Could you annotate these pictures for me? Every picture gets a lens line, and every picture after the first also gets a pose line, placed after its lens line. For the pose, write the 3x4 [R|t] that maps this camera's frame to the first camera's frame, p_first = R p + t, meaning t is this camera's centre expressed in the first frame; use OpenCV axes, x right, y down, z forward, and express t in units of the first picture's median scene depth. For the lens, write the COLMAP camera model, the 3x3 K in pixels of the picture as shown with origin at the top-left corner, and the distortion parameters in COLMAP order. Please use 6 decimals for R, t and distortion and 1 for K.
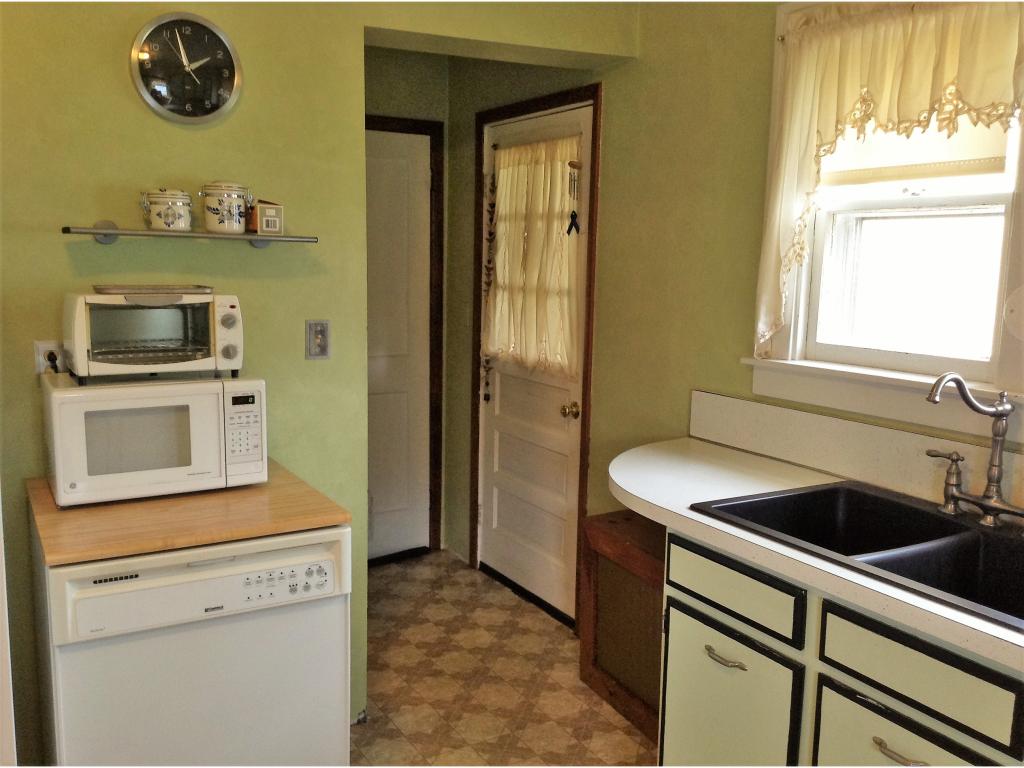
lens RADIAL K [[944.4, 0, 508.3], [0, 944.4, 381.8], [0, 0, 1]] dist [0.073734, -0.105056]
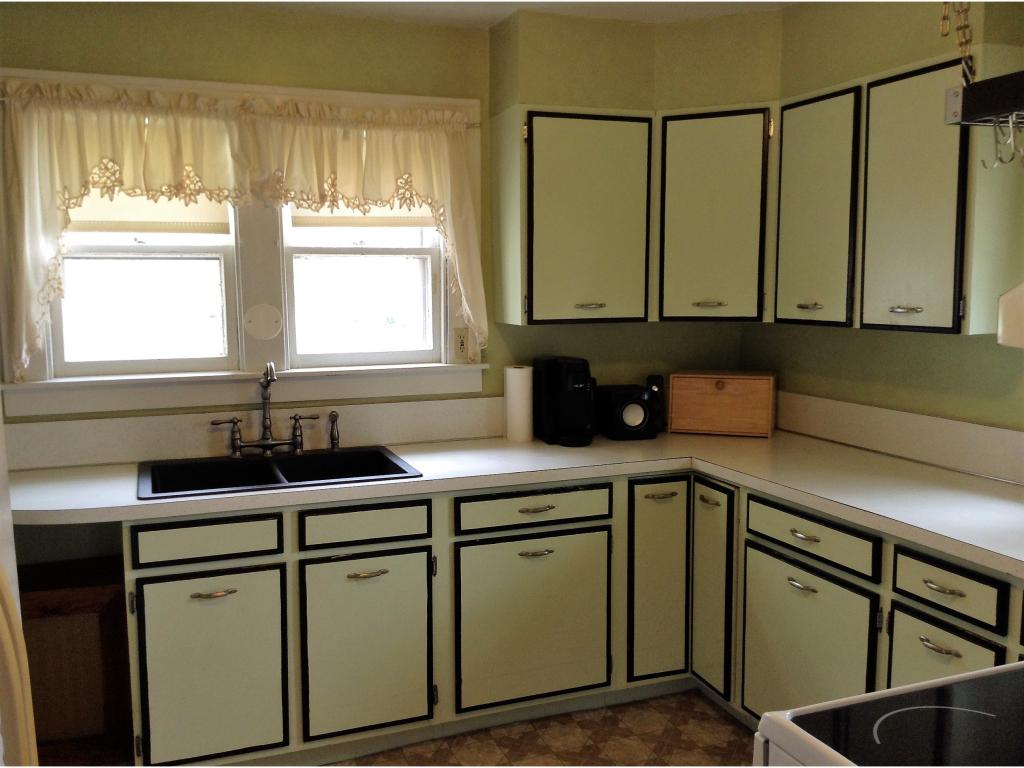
lens RADIAL K [[944.4, 0, 511.9], [0, 944.4, 379.1], [0, 0, 1]] dist [0.073734, -0.105056]
pose [[0.151362, -0.126175, 0.980392, -1.340415], [0.140438, 0.984504, 0.105022, -0.118154], [-0.978451, 0.121788, 0.166736, 0.457529]]
